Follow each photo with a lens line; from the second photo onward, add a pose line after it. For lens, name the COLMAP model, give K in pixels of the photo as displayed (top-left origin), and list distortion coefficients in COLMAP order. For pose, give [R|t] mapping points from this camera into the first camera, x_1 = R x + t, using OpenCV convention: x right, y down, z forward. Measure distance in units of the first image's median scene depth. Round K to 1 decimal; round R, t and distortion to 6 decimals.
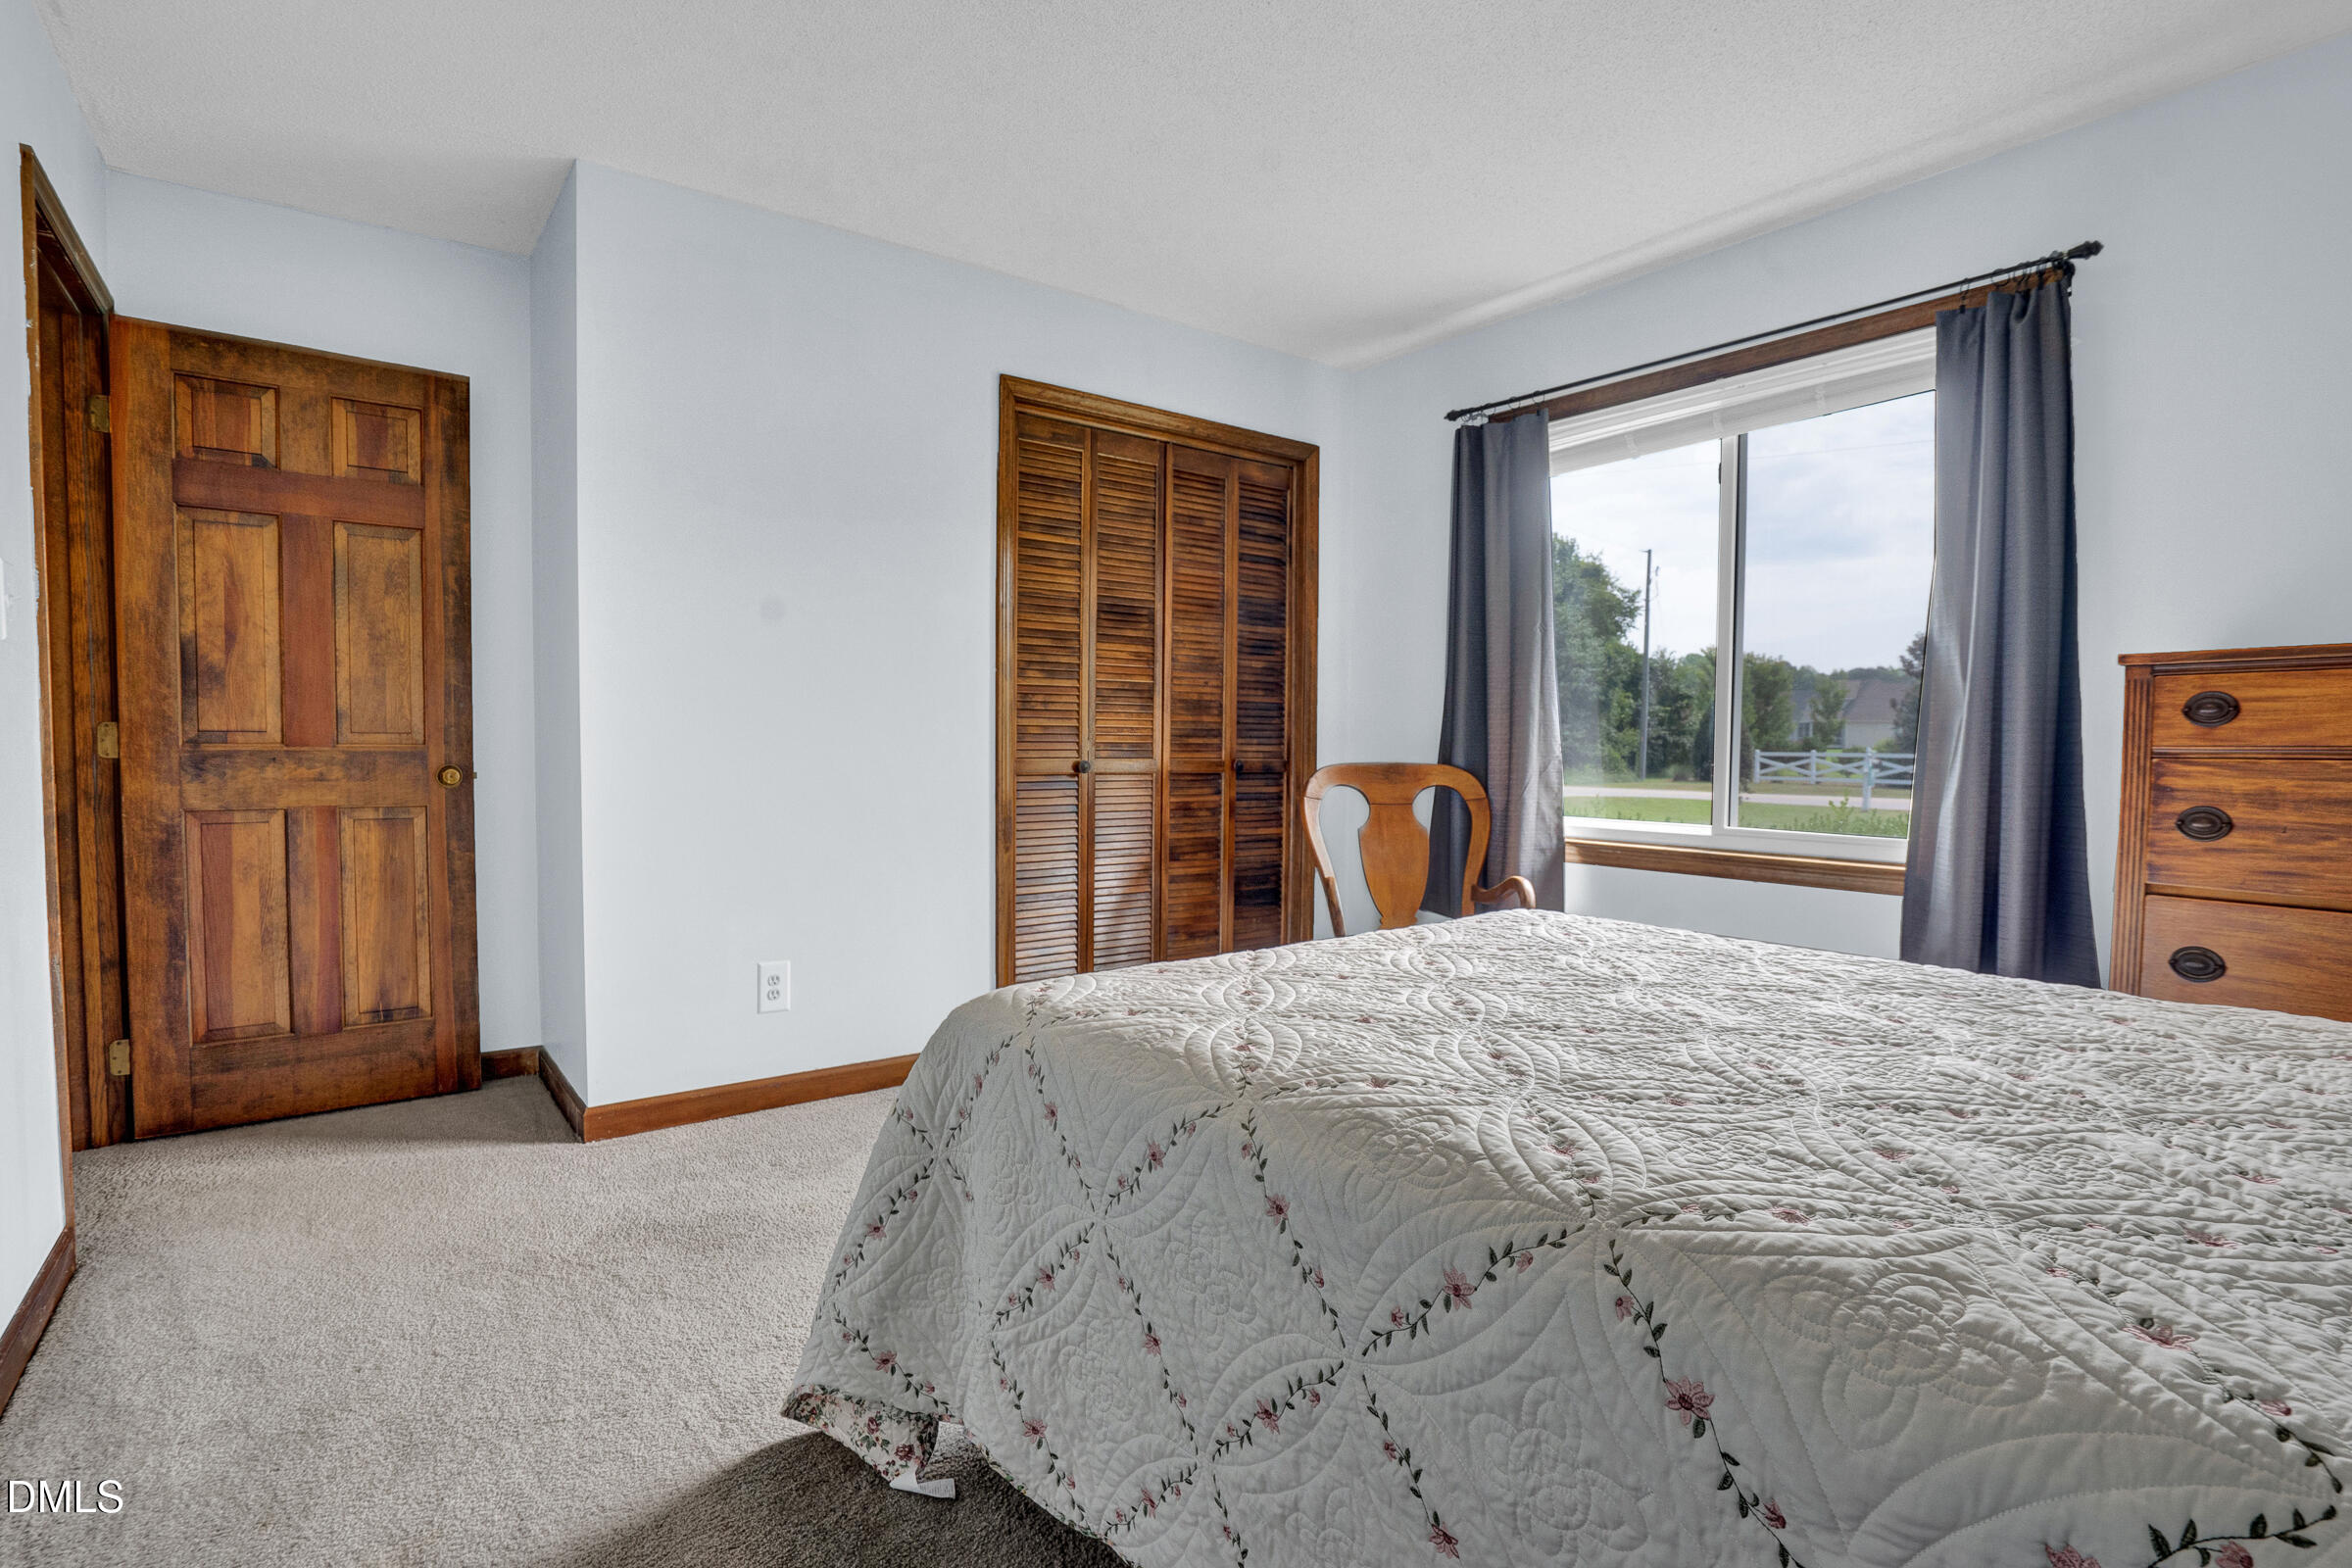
lens RADIAL K [[1129.9, 0, 1172.7], [0, 1129.9, 780.5], [0, 0, 1]] dist [-0.045137, 0.016355]
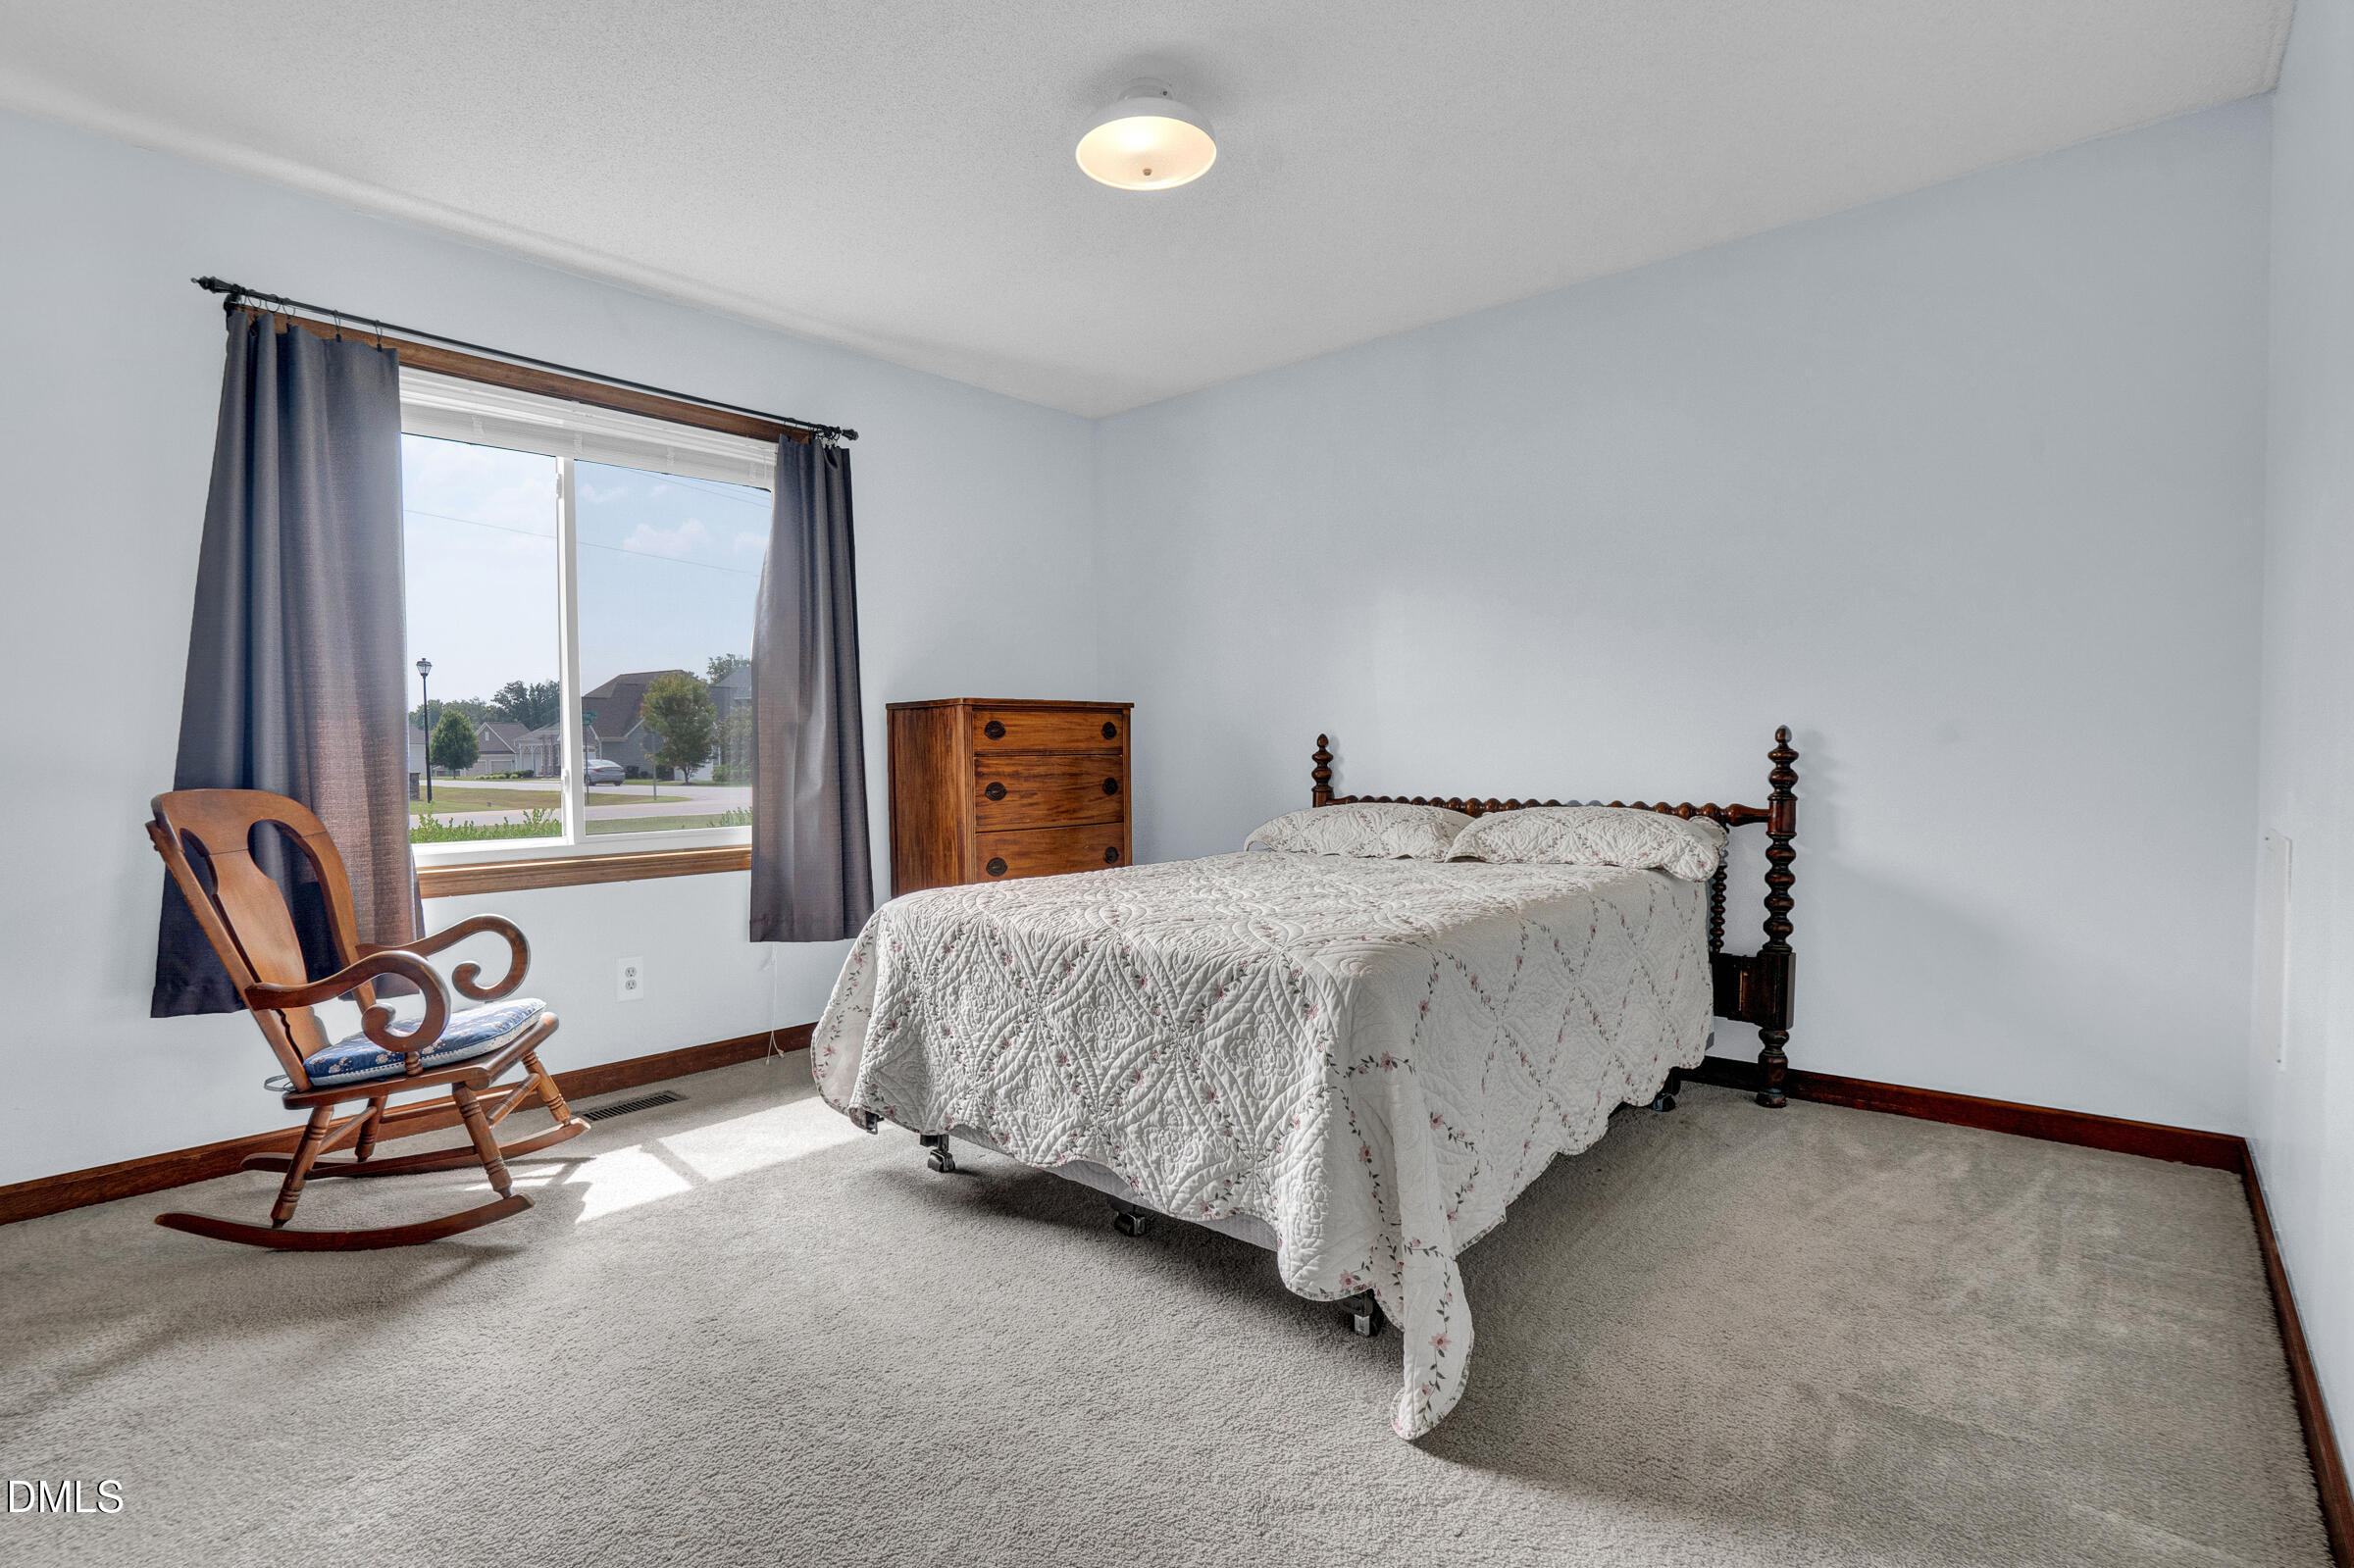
lens RADIAL K [[1130.7, 0, 1173.5], [0, 1130.7, 789.2], [0, 0, 1]] dist [-0.045137, 0.016355]
pose [[-0.206897, -0.025326, 0.978035, -0.754817], [0.052792, 0.997920, 0.037009, -0.014112], [-0.976937, 0.059290, -0.205130, 0.819976]]
